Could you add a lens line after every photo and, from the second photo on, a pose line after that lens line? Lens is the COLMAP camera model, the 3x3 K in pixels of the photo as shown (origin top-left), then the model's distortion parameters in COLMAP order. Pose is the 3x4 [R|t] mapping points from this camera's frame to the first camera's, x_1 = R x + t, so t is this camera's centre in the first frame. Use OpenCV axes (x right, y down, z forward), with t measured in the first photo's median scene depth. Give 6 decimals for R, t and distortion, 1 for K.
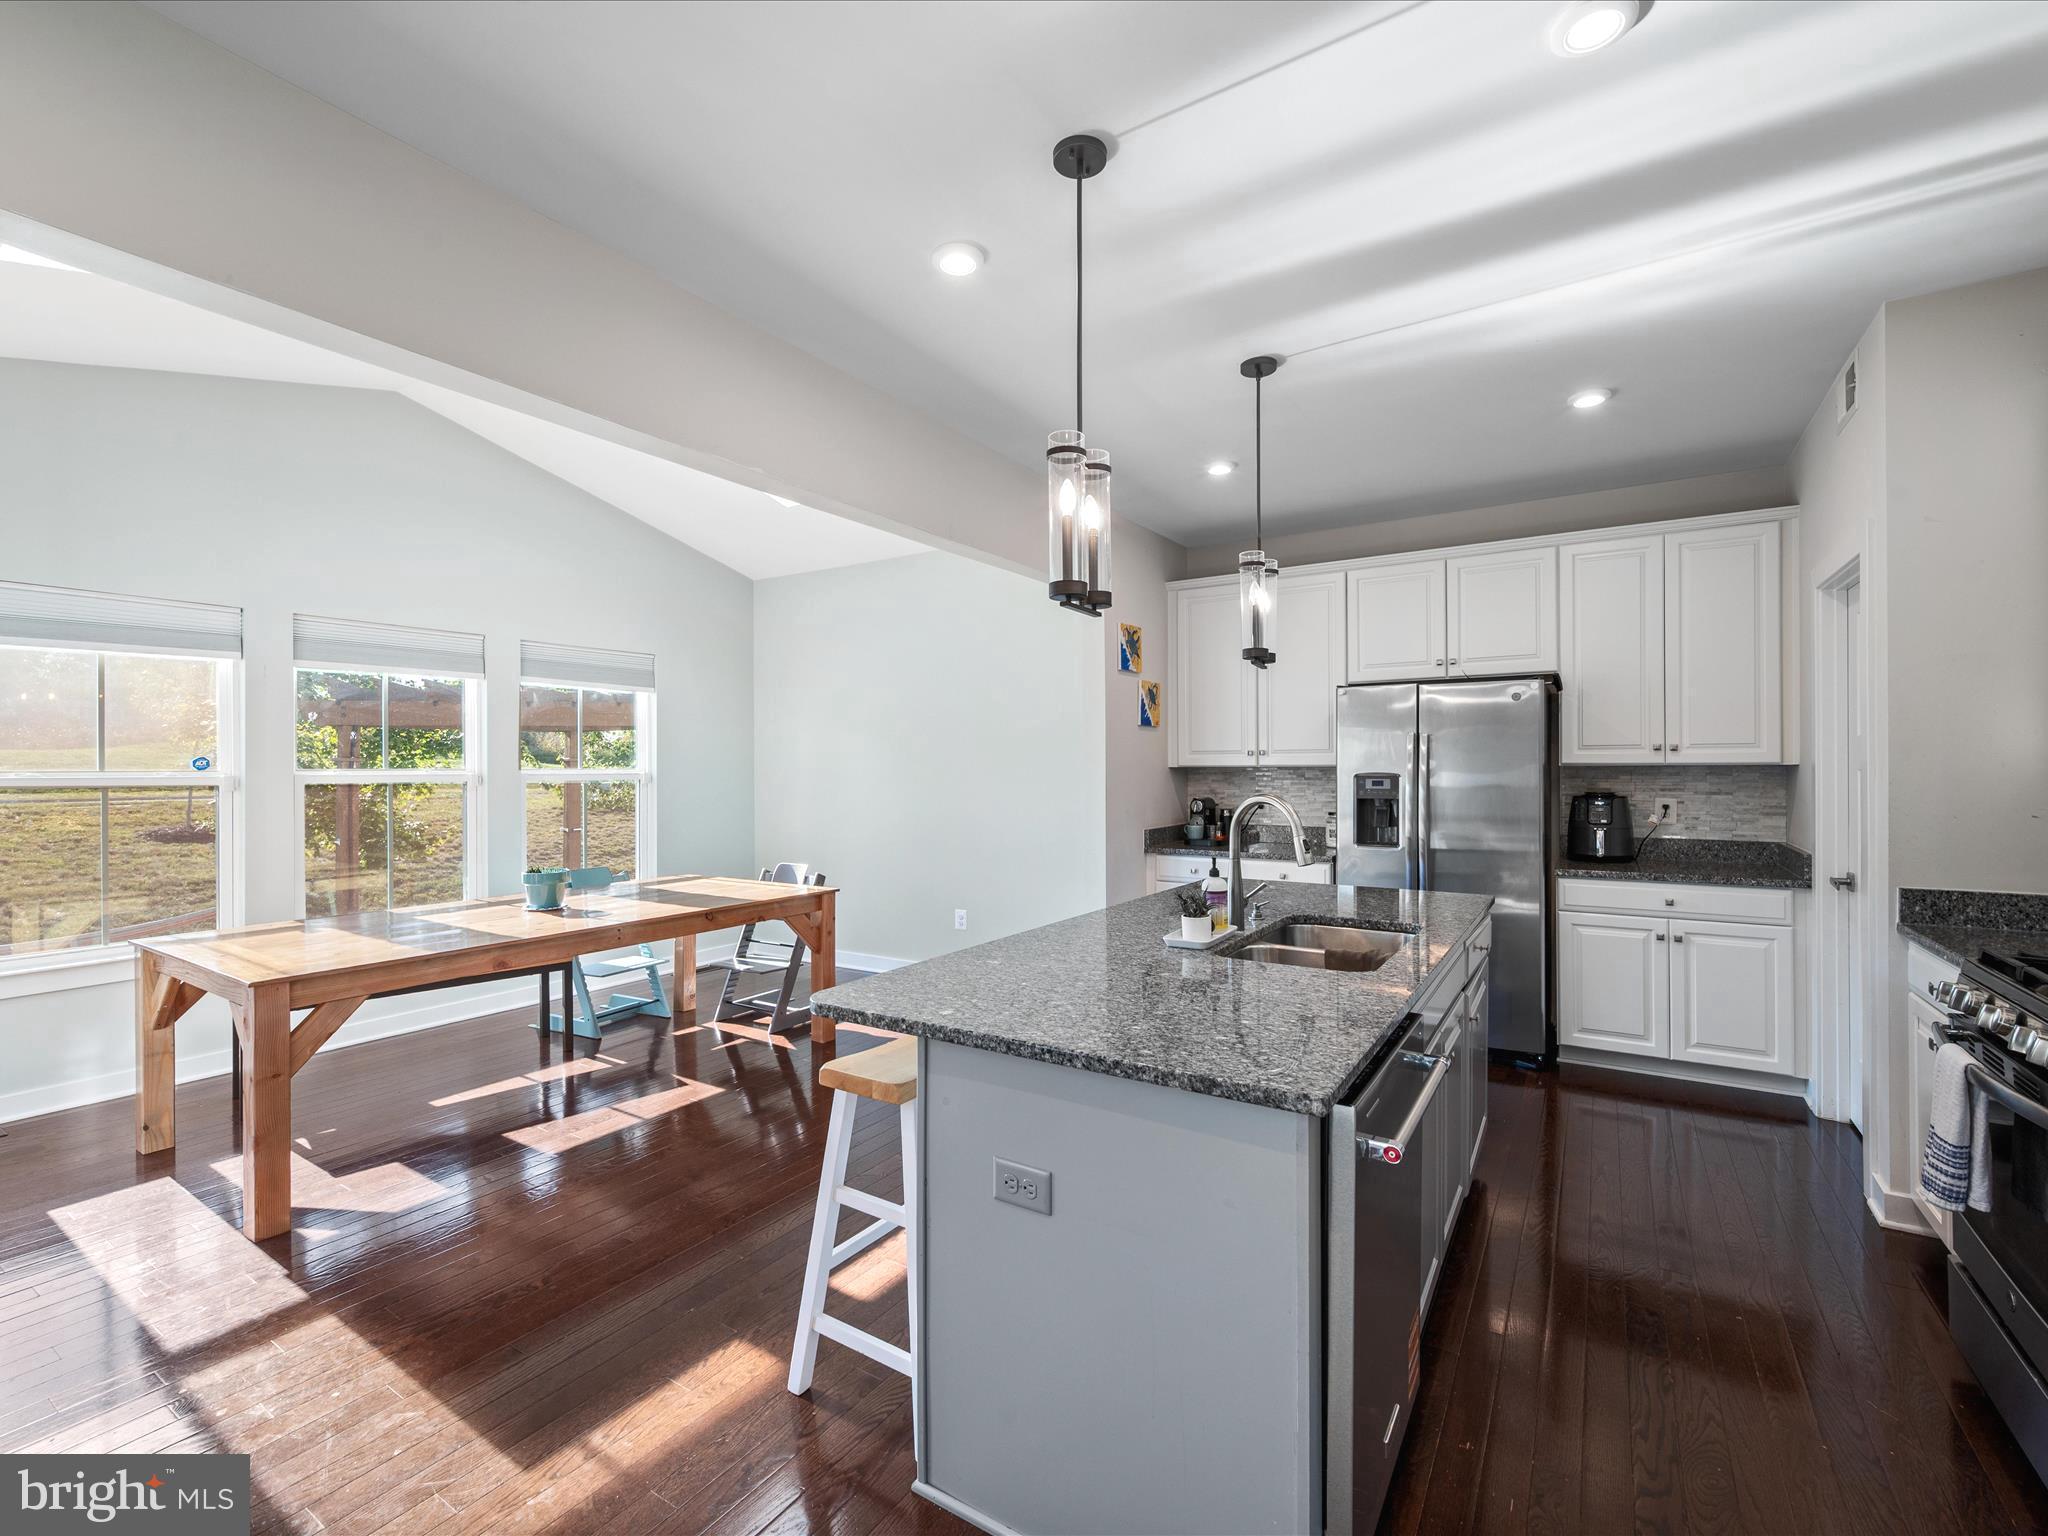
lens RADIAL K [[915.4, 0, 1024.0], [0, 915.4, 764.3], [0, 0, 1]] dist [-0.000009, 0.000049]
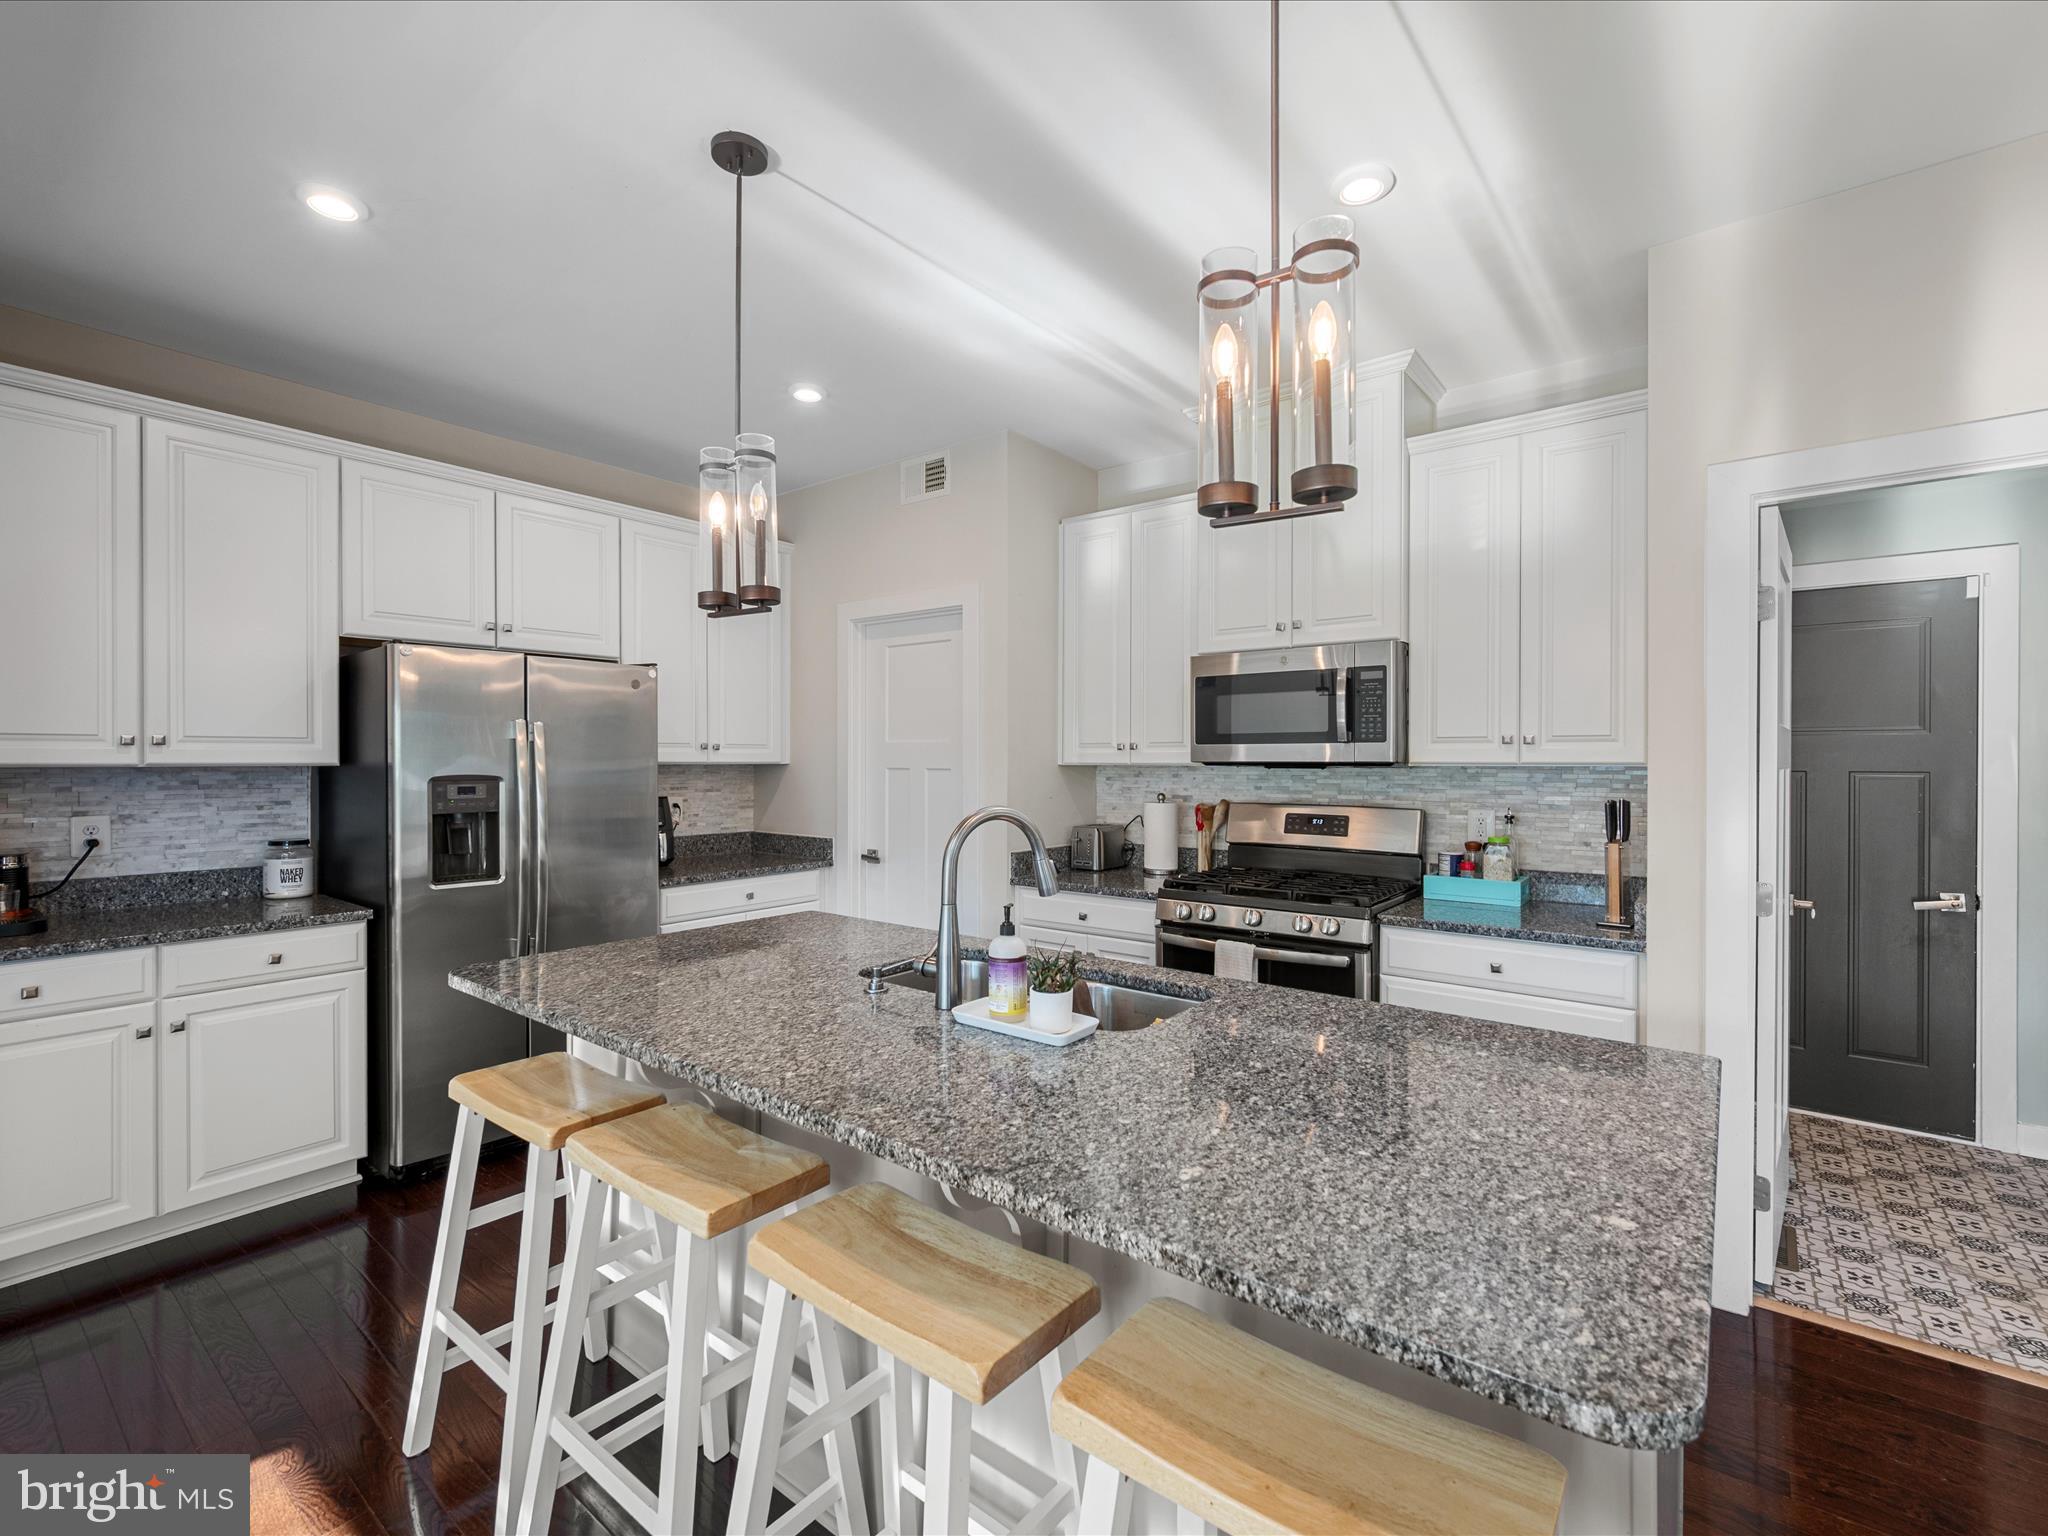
lens RADIAL K [[915.4, 0, 1029.7], [0, 915.4, 768.0], [0, 0, 1]] dist [-0.000009, 0.000049]
pose [[0.095607, -0.004632, 0.995408, -0.269125], [-0.000046, 0.999989, 0.004658, 0.000773], [-0.995419, -0.000491, 0.095606, 0.535661]]
